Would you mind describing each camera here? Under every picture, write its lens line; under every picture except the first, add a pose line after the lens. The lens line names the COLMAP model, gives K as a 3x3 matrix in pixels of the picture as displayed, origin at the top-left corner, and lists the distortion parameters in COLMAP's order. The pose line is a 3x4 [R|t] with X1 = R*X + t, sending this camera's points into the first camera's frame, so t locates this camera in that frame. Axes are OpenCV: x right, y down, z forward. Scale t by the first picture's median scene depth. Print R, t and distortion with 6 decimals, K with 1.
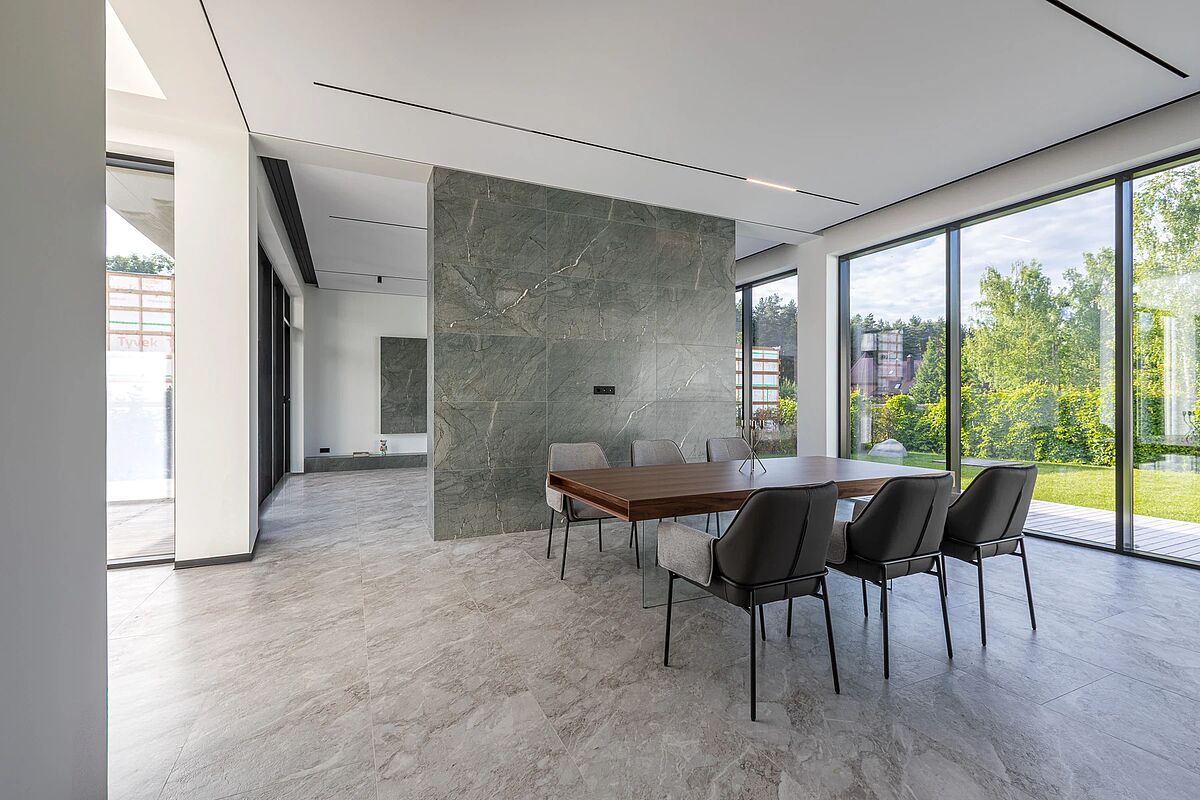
lens RADIAL K [[533.4, 0, 598.3], [0, 533.4, 403.0], [0, 0, 1]] dist [0.000549, 0.000152]
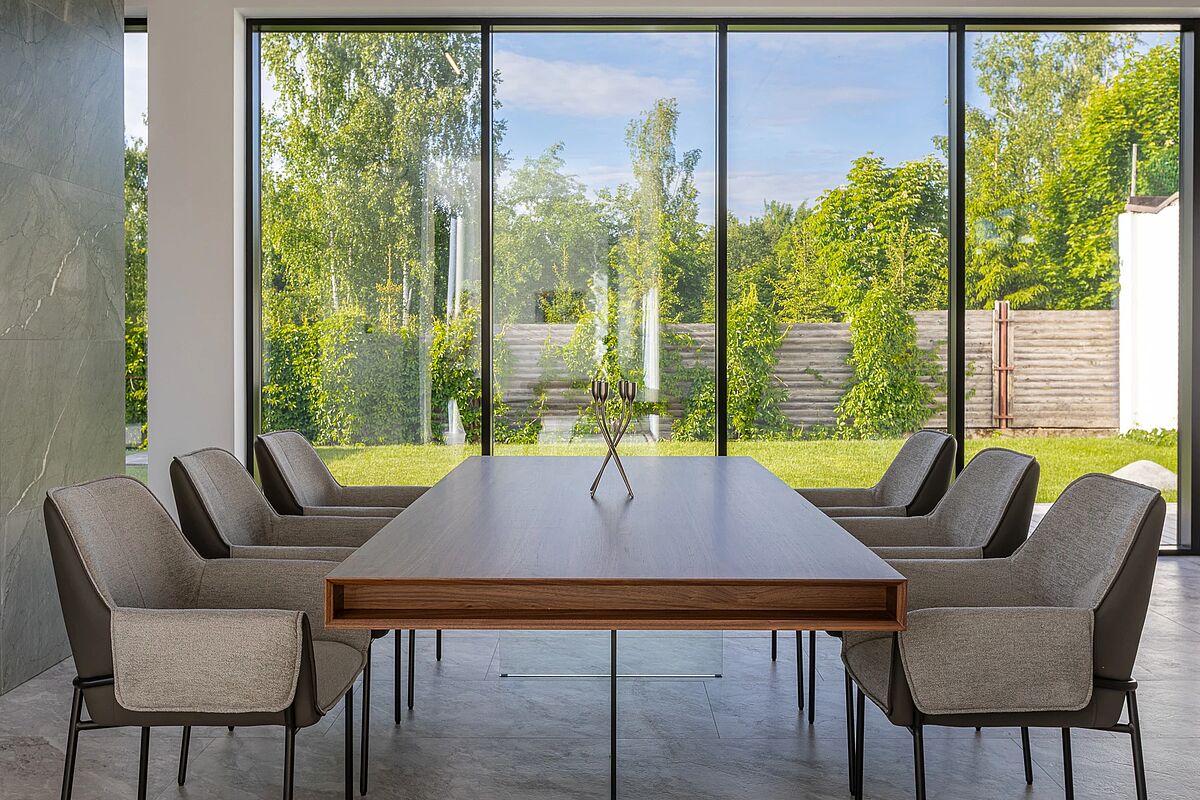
lens RADIAL K [[1169.2, 0, 596.0], [0, 1169.2, 358.9], [0, 0, 1]] dist [-0.011782, 0.014532]
pose [[0.428904, -0.013006, 0.903256, -0.425181], [0.002117, 0.999908, 0.013392, 0.000116], [-0.903348, -0.003831, 0.428892, 0.407653]]
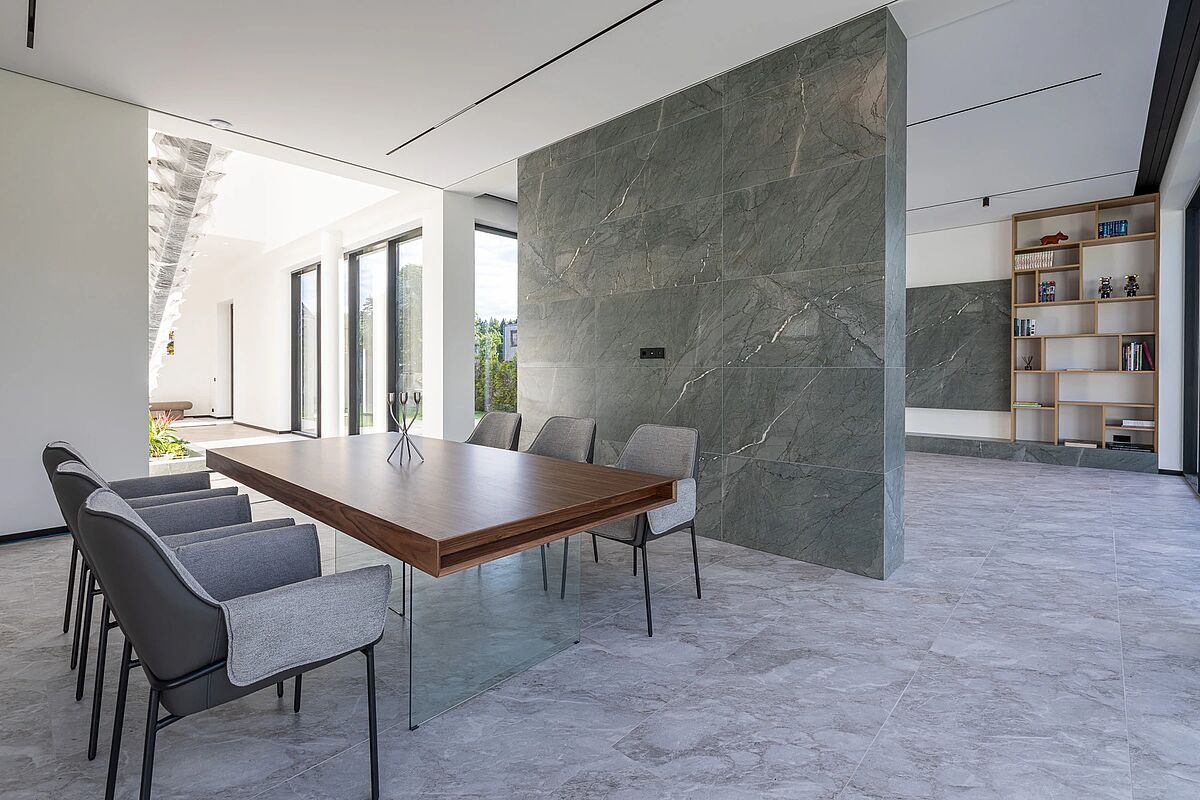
lens RADIAL K [[540.4, 0, 597.4], [0, 540.4, 371.2], [0, 0, 1]] dist [-0.000078, 0.000049]
pose [[0.383405, 0.006156, -0.923560, 0.750016], [-0.002789, 0.999981, 0.005508, -0.001969], [0.923576, 0.000464, 0.383415, 0.663100]]
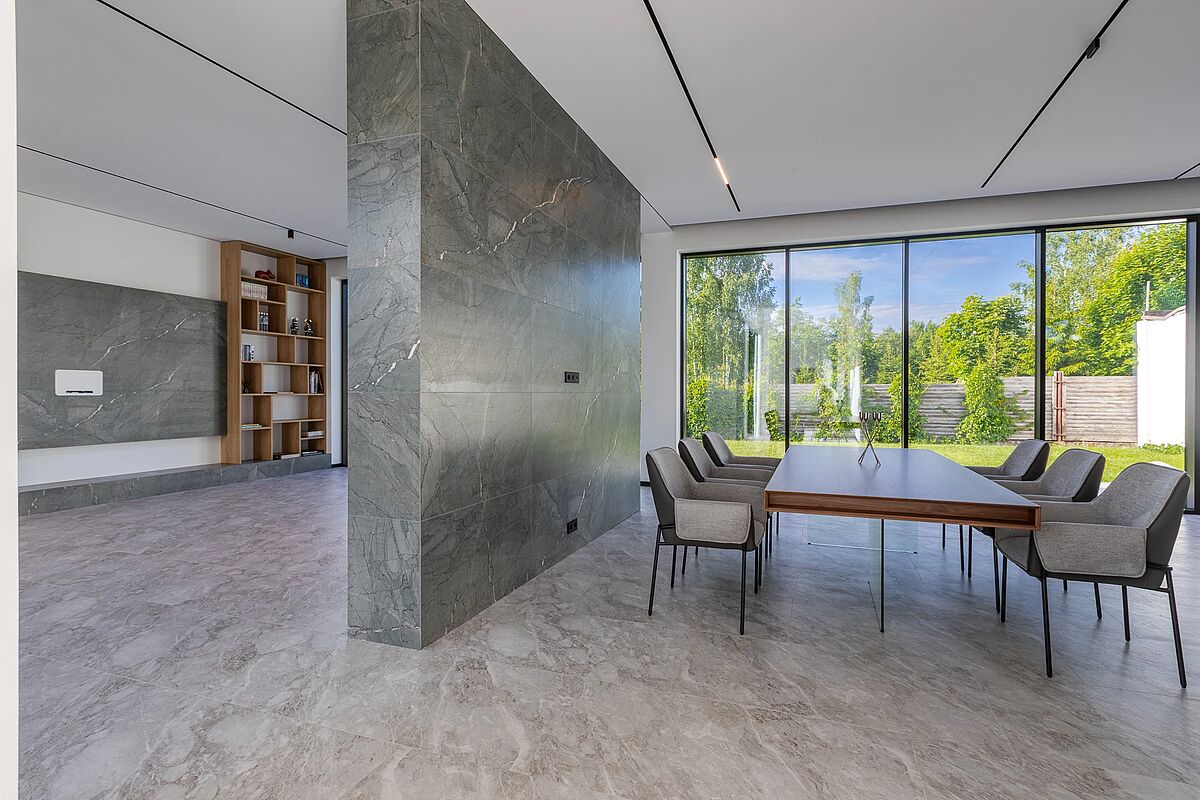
lens RADIAL K [[550.2, 0, 640.0], [0, 550.2, 396.2], [0, 0, 1]] dist [-0.000132, -0.000615]
pose [[0.684122, -0.003298, 0.729360, -0.519841], [-0.001083, 0.999984, 0.005538, -0.001931], [-0.729367, -0.004579, 0.684108, 0.422011]]
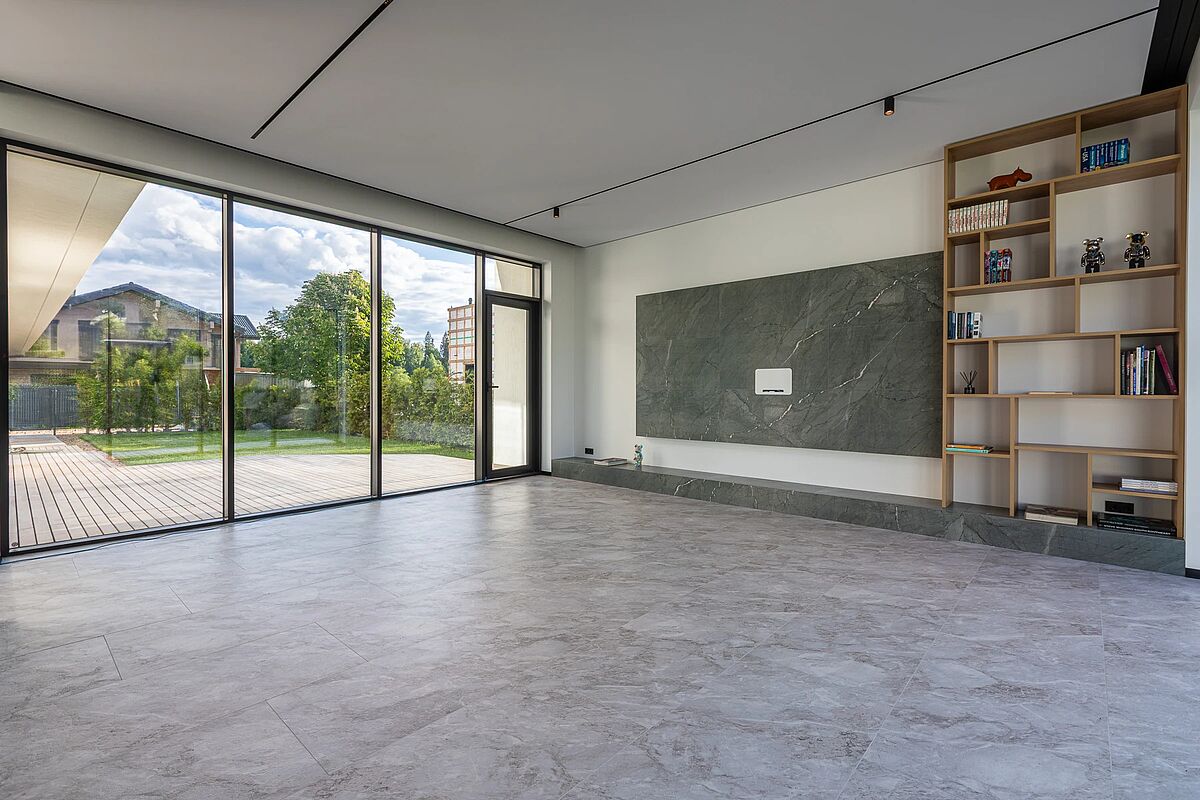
lens RADIAL K [[541.8, 0, 587.1], [0, 541.8, 393.1], [0, 0, 1]] dist [0.001099, -0.000606]
pose [[0.388203, 0.006735, -0.921549, 0.443039], [-0.004161, 0.999976, 0.005555, -0.003148], [0.921564, 0.001678, 0.388222, 1.342990]]
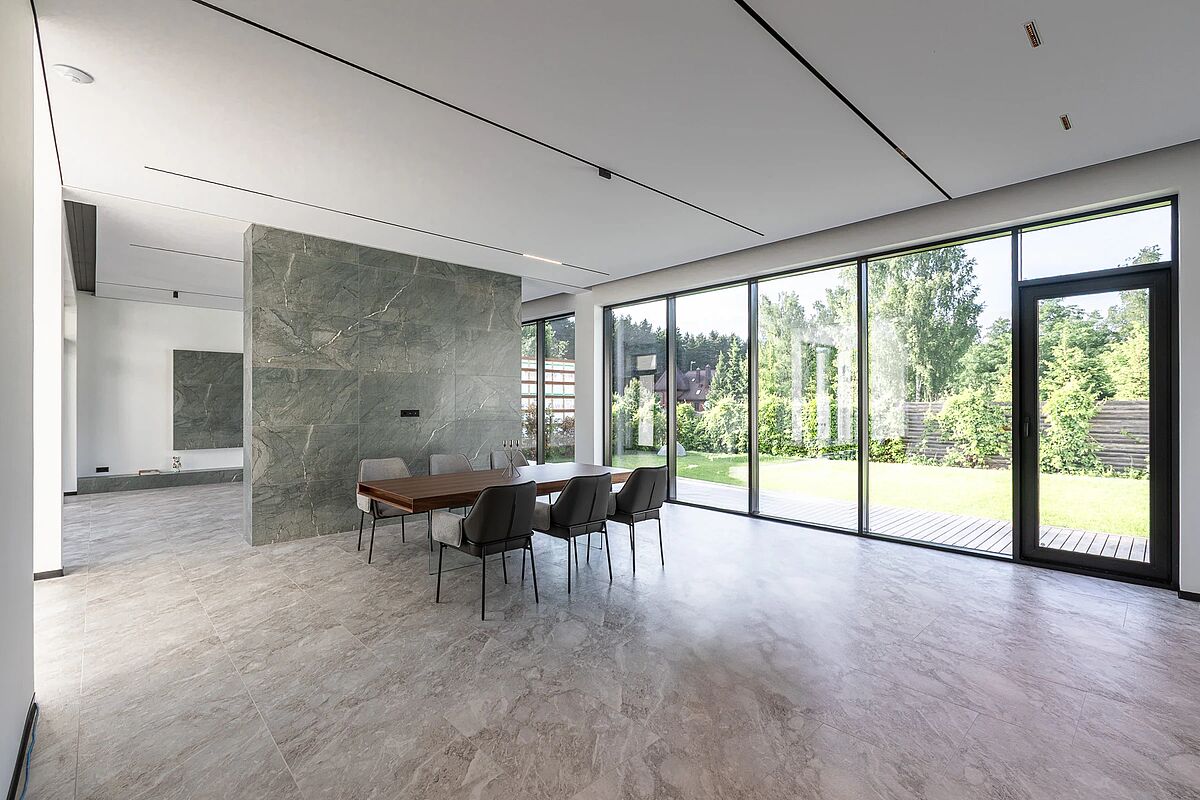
lens RADIAL K [[533.4, 0, 598.3], [0, 533.4, 403.0], [0, 0, 1]] dist [0.000549, 0.000152]
pose [[0.950146, 0.000544, 0.311804, 0.042282], [0.001383, 0.999981, -0.005960, -0.041817], [-0.311801, 0.006094, 0.950128, -0.313978]]
